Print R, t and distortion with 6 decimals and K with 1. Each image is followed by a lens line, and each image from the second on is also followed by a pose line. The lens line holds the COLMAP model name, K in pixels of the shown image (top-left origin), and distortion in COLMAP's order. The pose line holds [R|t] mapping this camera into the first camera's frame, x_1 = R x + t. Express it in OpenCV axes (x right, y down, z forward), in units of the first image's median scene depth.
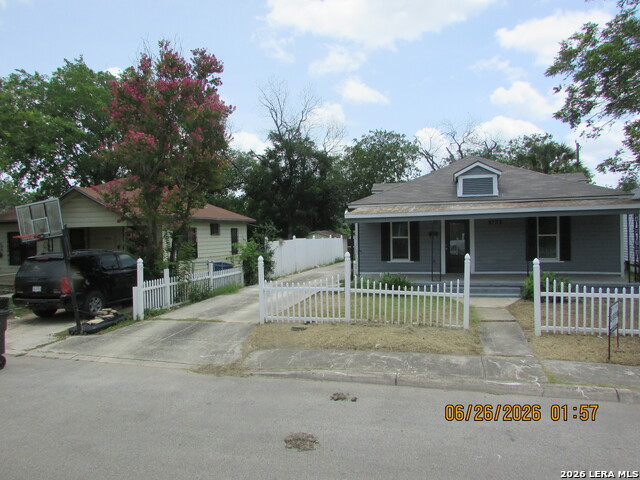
lens RADIAL K [[450.6, 0, 322.6], [0, 450.6, 244.8], [0, 0, 1]] dist [-0.012279, 0.001221]
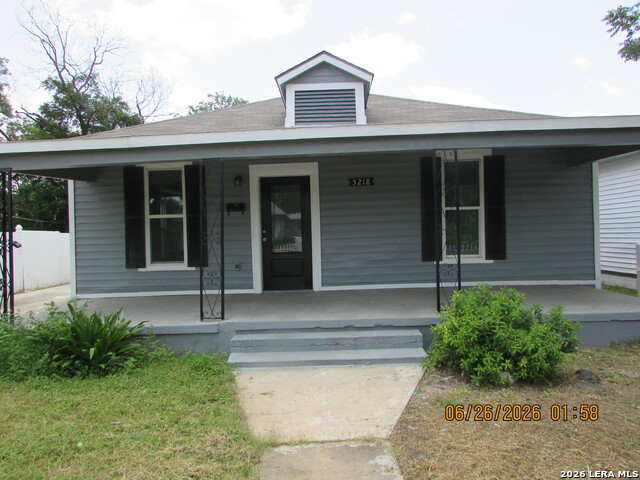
lens RADIAL K [[456.9, 0, 320.0], [0, 456.9, 240.0], [0, 0, 1]] dist [-0.030421, 0.001217]
pose [[0.969675, -0.002136, 0.244388, 0.227505], [0.010461, 0.999408, -0.032772, 0.027272], [-0.244174, 0.034335, 0.969123, 0.553624]]
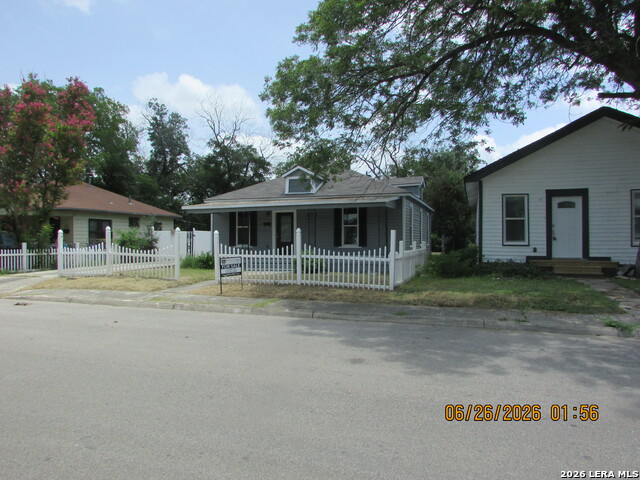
lens RADIAL K [[453.8, 0, 331.0], [0, 453.8, 239.6], [0, 0, 1]] dist [-0.025337, -0.000674]
pose [[0.998785, 0.018635, -0.045616, 0.502428], [-0.019936, 0.999403, -0.028225, 0.051671], [0.045063, 0.029100, 0.998560, -0.230810]]
